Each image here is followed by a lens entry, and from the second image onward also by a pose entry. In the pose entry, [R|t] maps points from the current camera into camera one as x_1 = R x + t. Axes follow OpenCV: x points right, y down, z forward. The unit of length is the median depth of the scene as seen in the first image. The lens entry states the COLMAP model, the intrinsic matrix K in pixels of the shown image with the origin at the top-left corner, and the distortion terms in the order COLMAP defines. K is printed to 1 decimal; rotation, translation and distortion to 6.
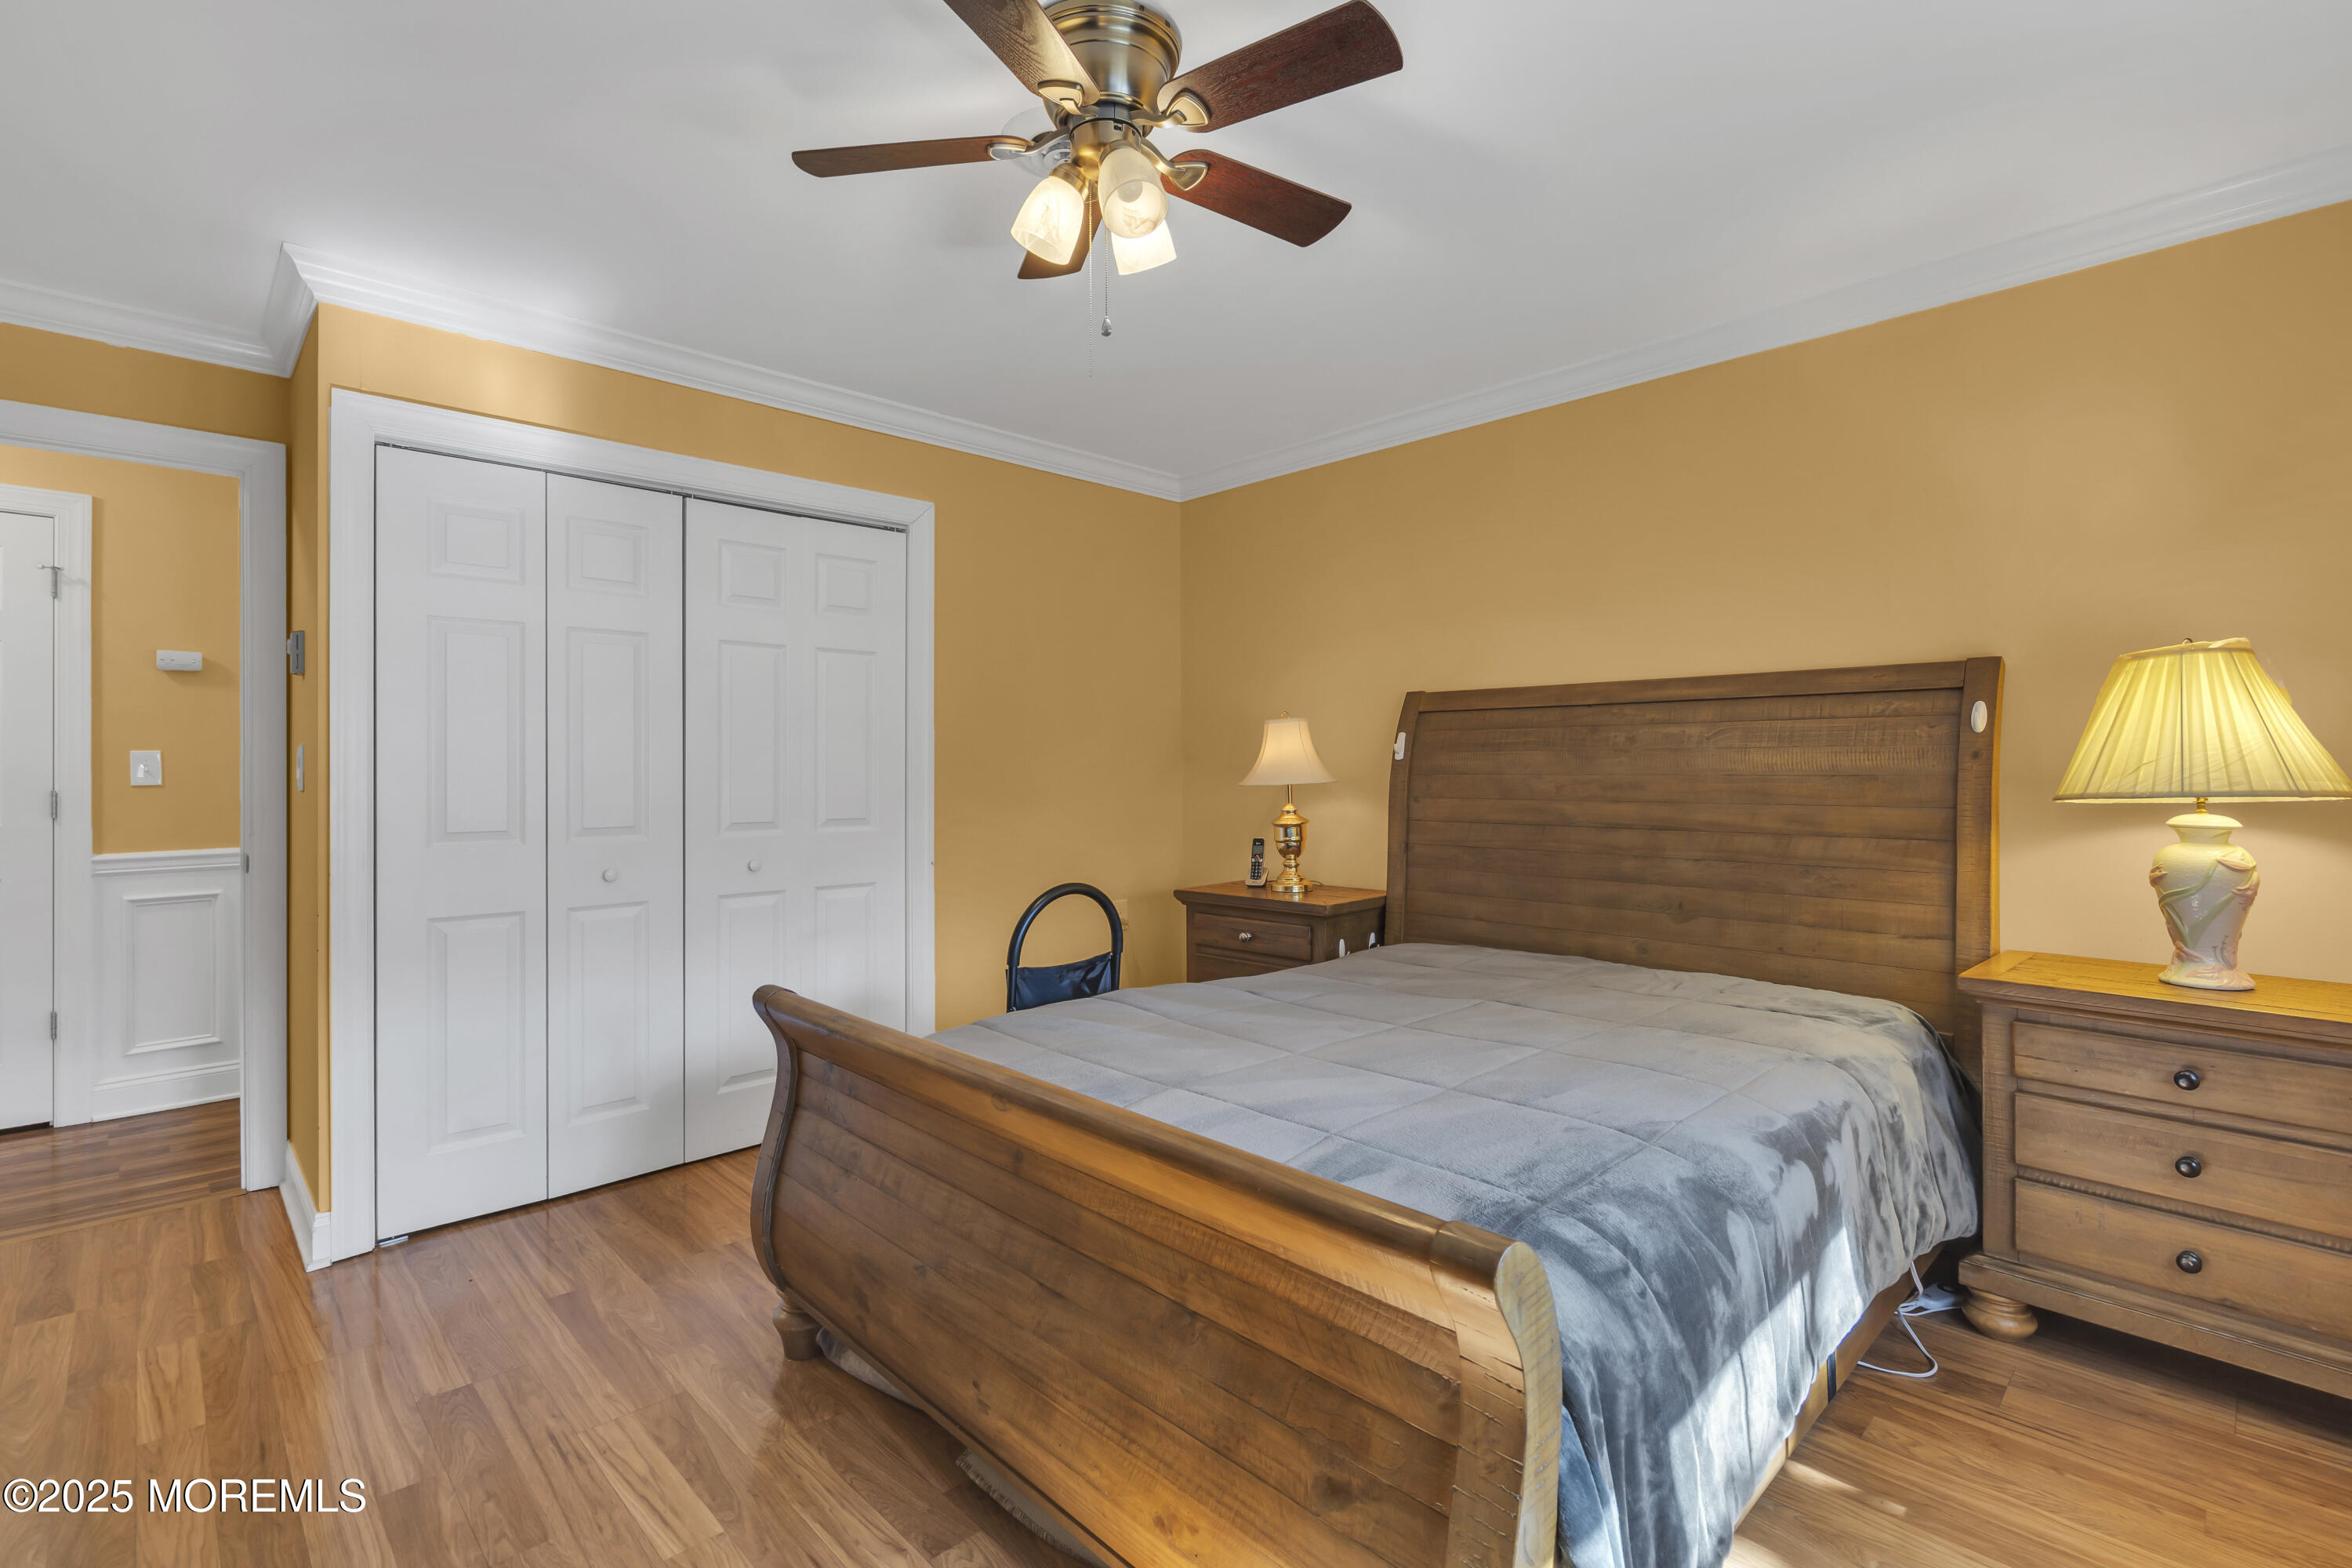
lens RADIAL K [[1060.1, 0, 1172.7], [0, 1060.1, 770.0], [0, 0, 1]] dist [-0.001351, 0.000298]
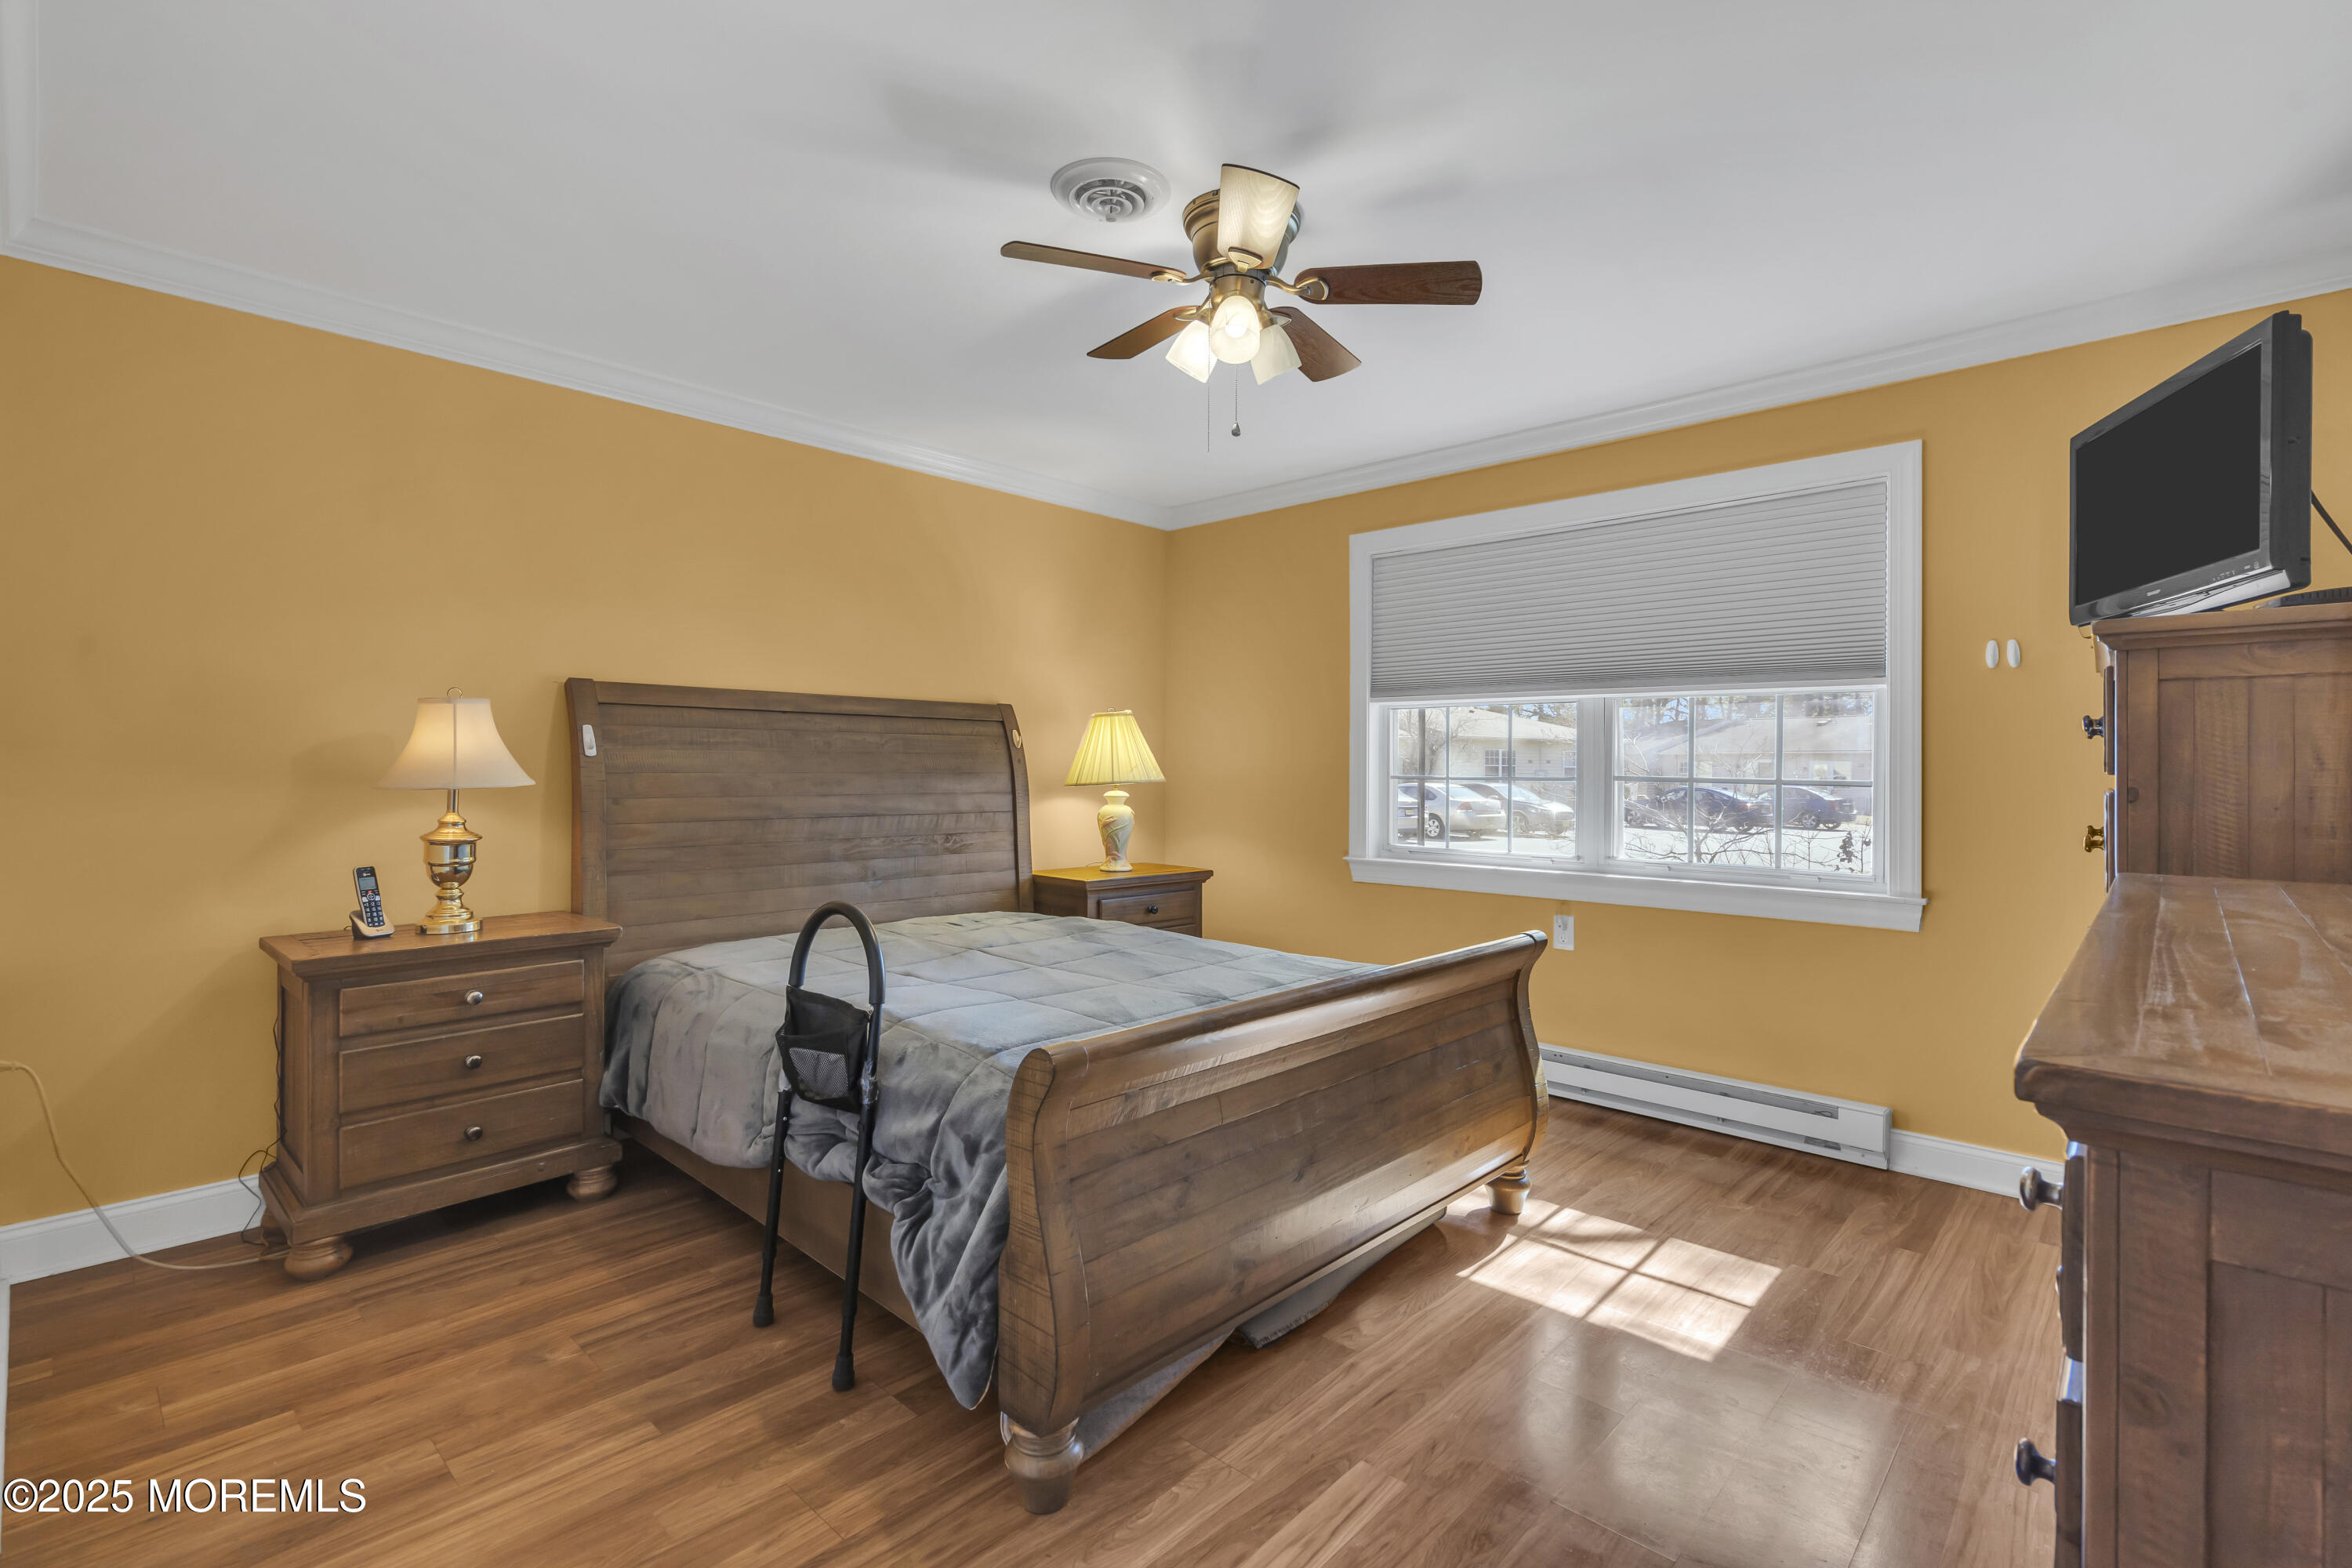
lens RADIAL K [[1071.4, 0, 1171.2], [0, 1071.4, 779.5], [0, 0, 1]] dist [-0.002540, 0.001520]
pose [[-0.041593, -0.004003, 0.999127, -0.794380], [-0.001341, 0.999991, 0.003951, 0.006377], [-0.999134, -0.001176, -0.041598, 0.651745]]
